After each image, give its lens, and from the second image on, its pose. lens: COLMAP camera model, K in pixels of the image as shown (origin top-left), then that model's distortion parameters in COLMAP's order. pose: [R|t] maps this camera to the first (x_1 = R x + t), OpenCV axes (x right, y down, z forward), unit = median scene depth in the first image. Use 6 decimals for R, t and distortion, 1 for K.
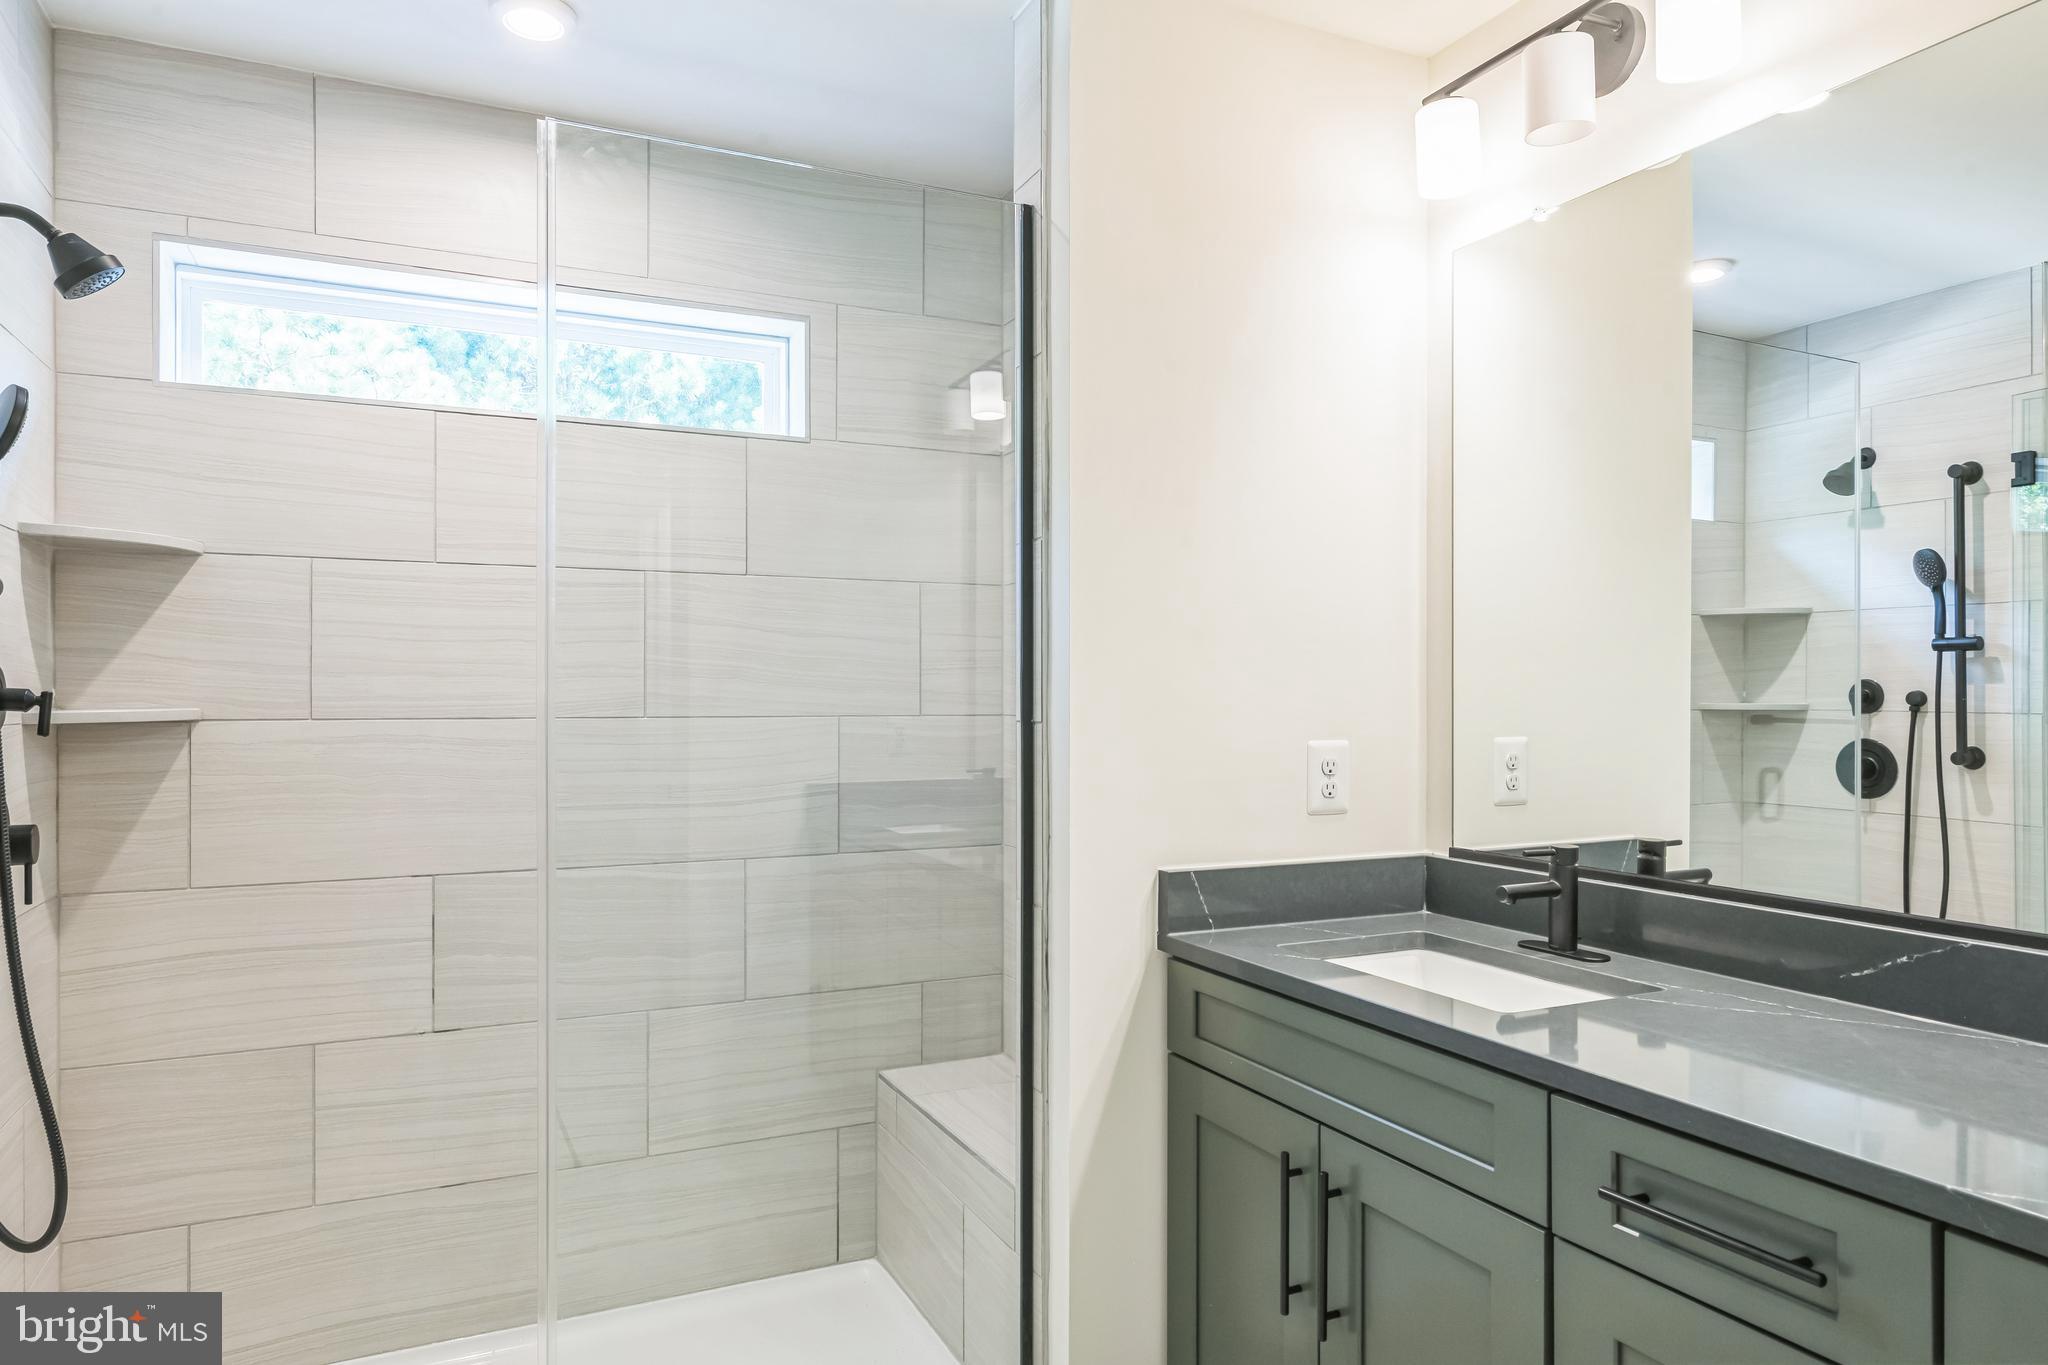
lens RADIAL K [[1266.5, 0, 995.2], [0, 1266.5, 700.2], [0, 0, 1]] dist [0.000352, -0.002899]
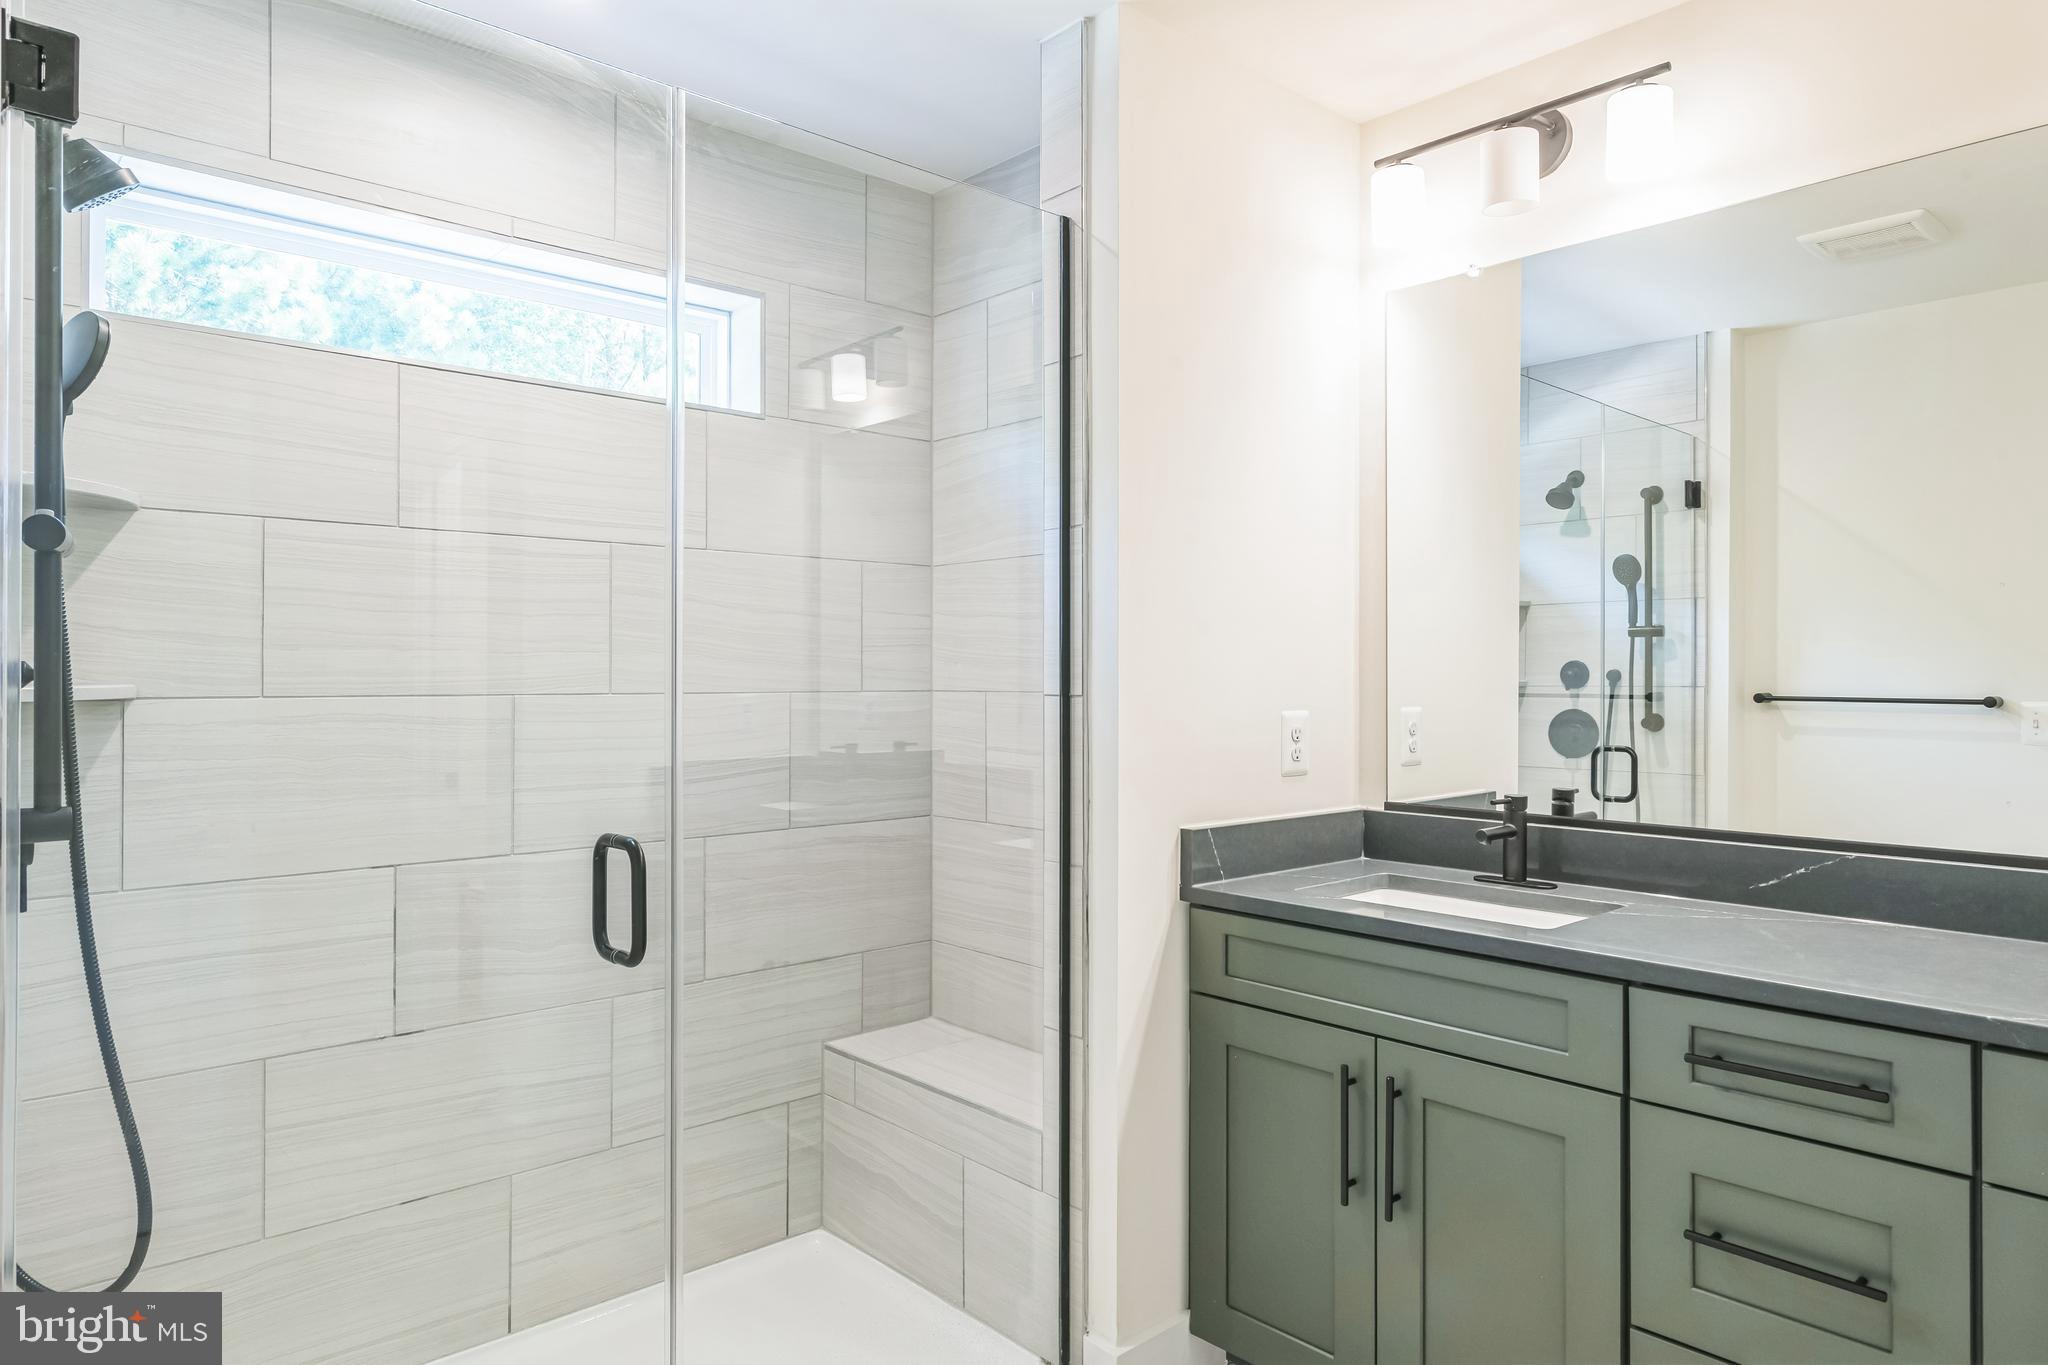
lens RADIAL K [[1266.5, 0, 1003.4], [0, 1266.5, 674.2], [0, 0, 1]] dist [0.000352, -0.002899]
pose [[0.956400, 0.000494, 0.292059, -0.309945], [0.000799, 0.999990, -0.004307, 0.003262], [-0.292058, 0.004352, 0.956391, -0.014176]]
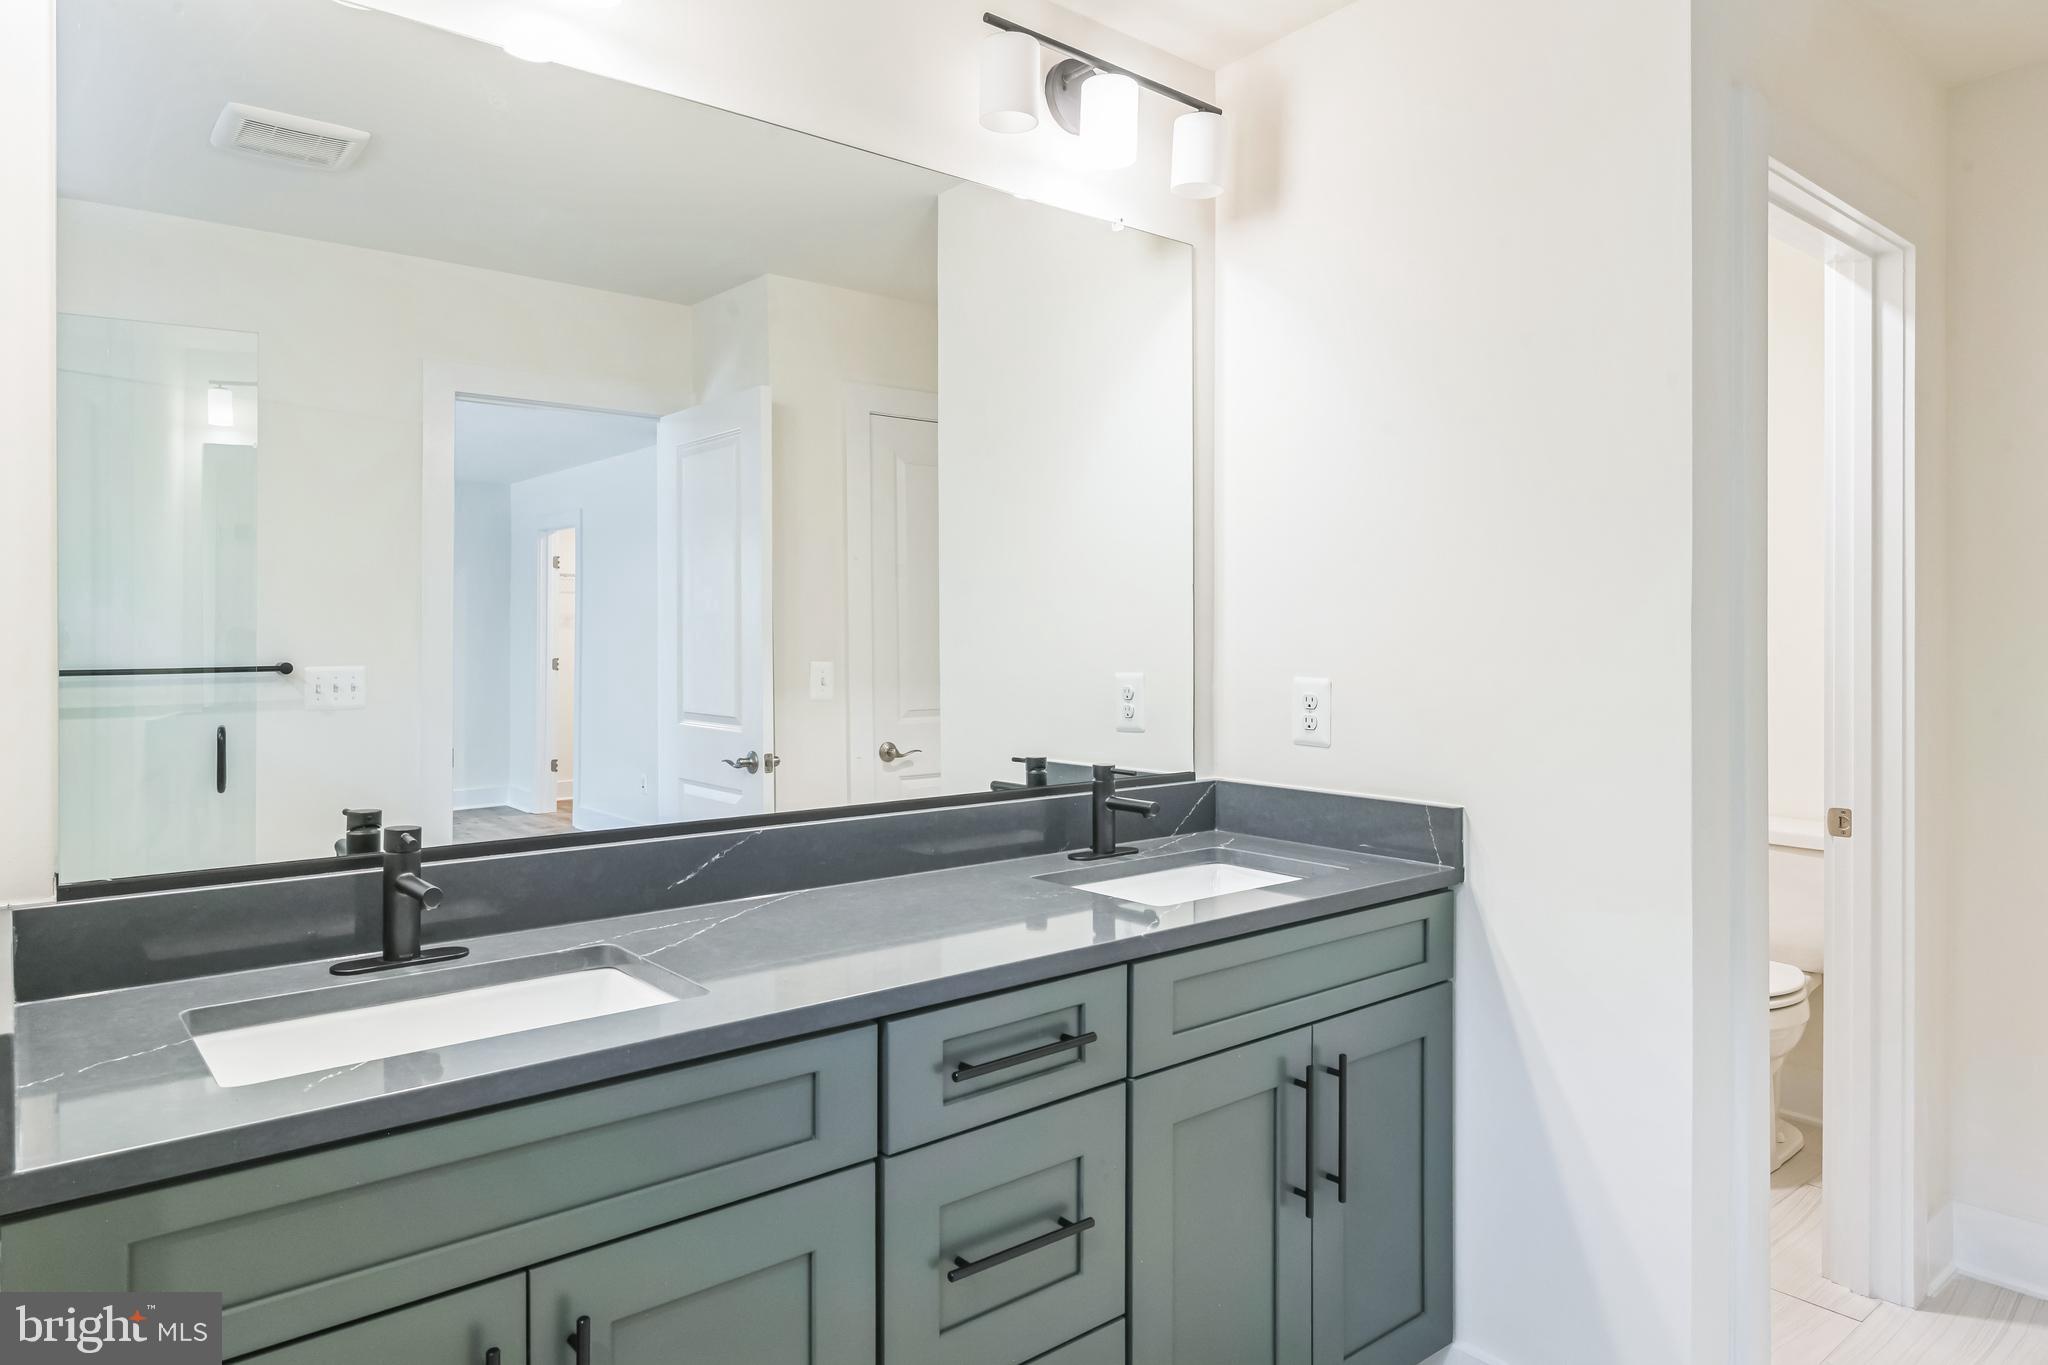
lens RADIAL K [[1266.5, 0, 1036.3], [0, 1266.5, 647.3], [0, 0, 1]] dist [0.000352, -0.002899]
pose [[-0.266793, -0.008494, 0.963716, -0.351087], [0.002713, 0.999951, 0.009564, -0.004170], [-0.963750, 0.005166, -0.266757, 0.684759]]
